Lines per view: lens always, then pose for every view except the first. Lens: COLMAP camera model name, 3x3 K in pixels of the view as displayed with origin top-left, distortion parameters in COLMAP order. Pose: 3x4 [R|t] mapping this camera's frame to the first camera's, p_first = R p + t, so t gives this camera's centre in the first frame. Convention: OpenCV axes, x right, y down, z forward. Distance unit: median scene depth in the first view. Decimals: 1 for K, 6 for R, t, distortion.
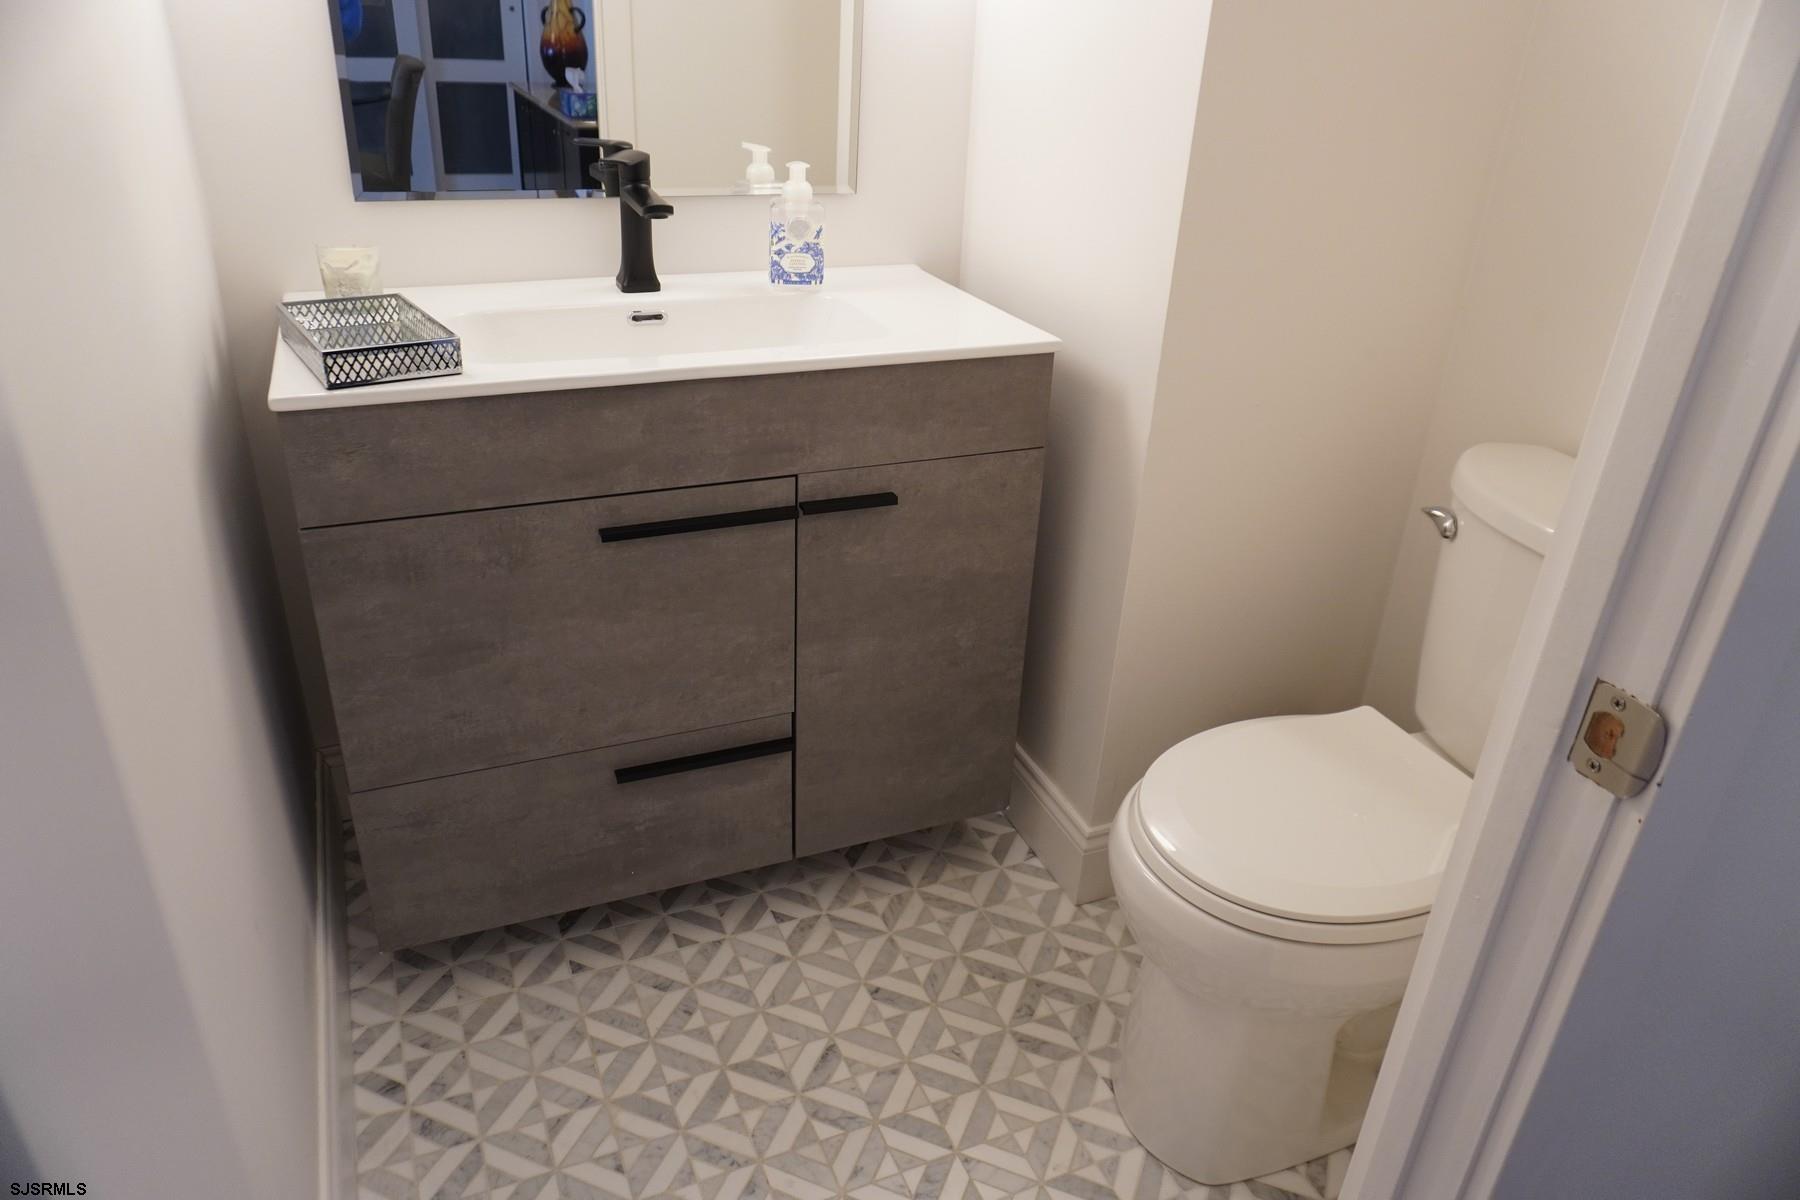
lens RADIAL K [[1204.0, 0, 898.1], [0, 1204.0, 595.1], [0, 0, 1]] dist [-0.048666, 0.031745]
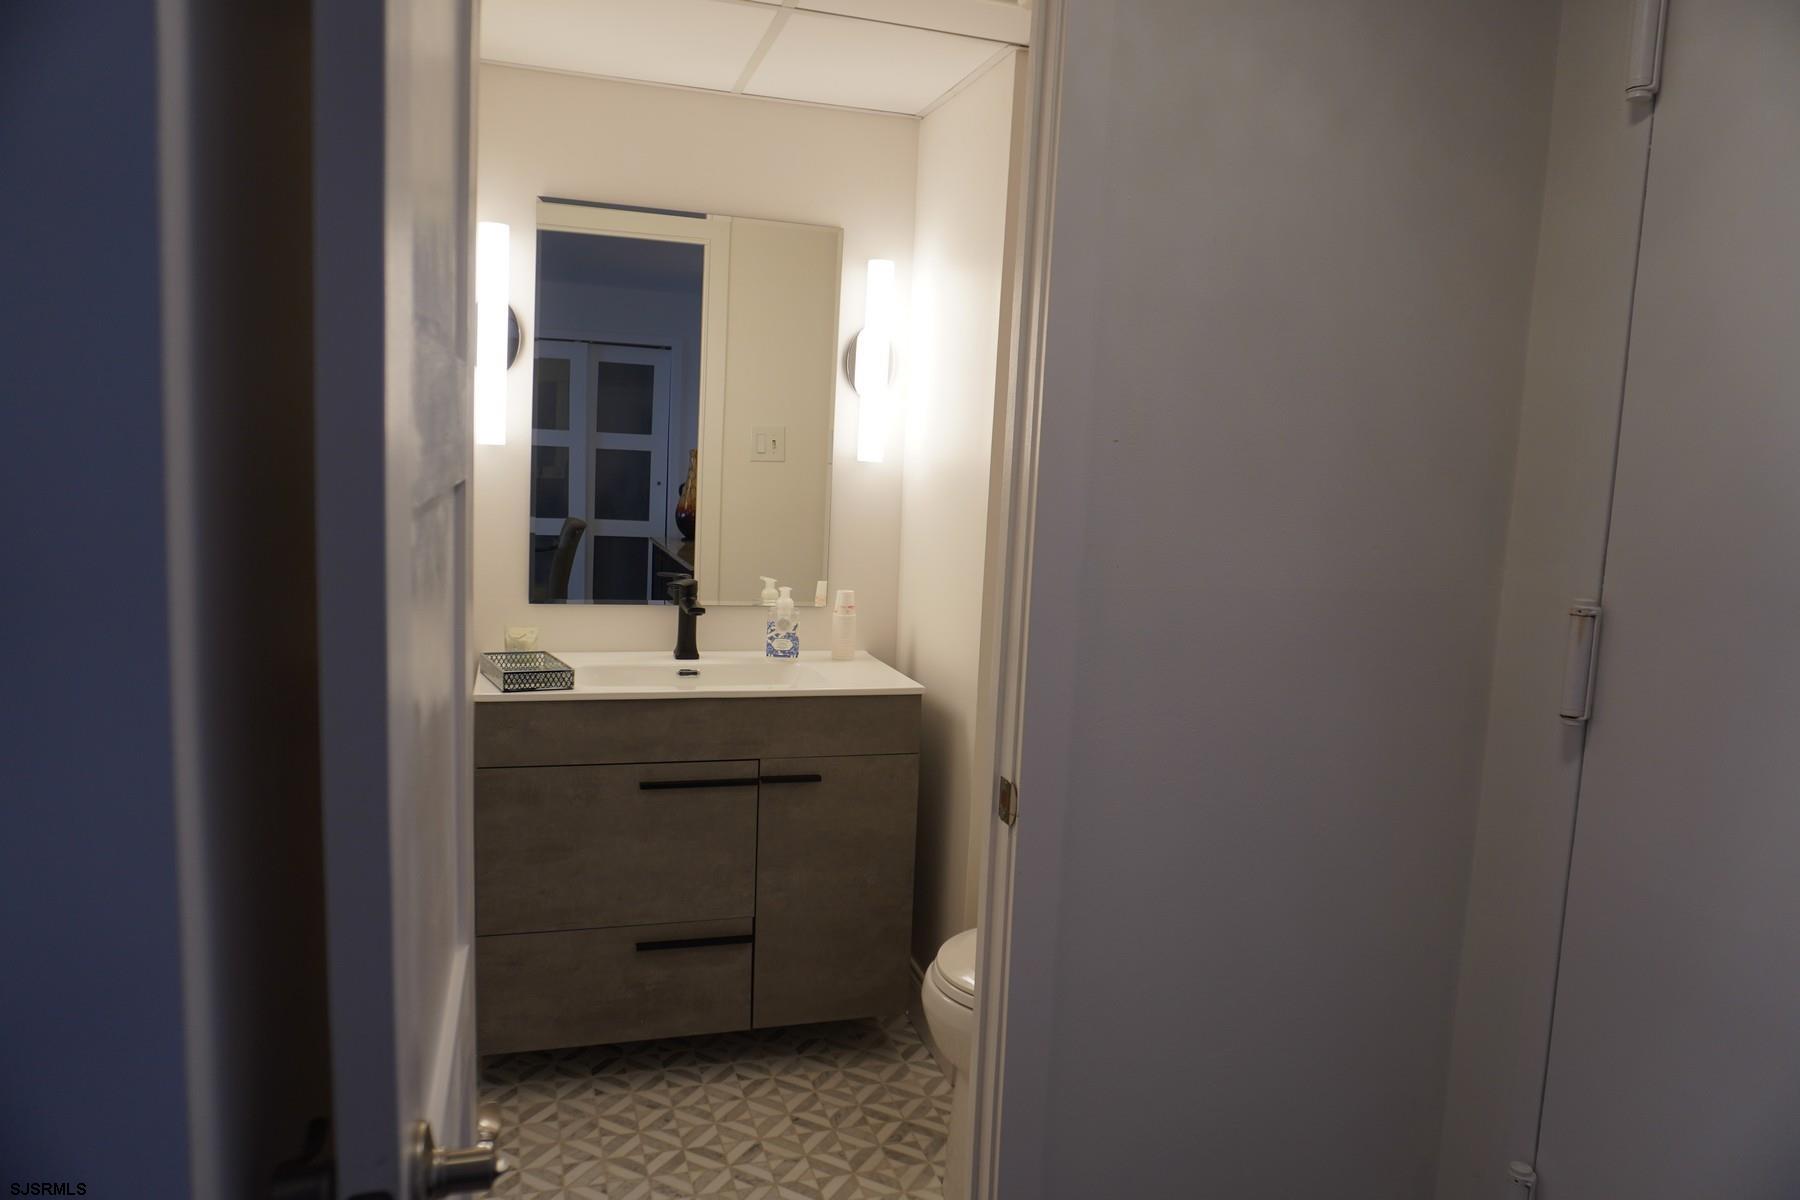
lens RADIAL K [[1204.0, 0, 897.8], [0, 1204.0, 601.0], [0, 0, 1]] dist [-0.048666, 0.031745]
pose [[0.994878, 0.009594, -0.100628, 0.257453], [-0.043726, 0.938374, -0.342843, 0.243384], [0.091138, 0.345487, 0.933987, -0.591045]]
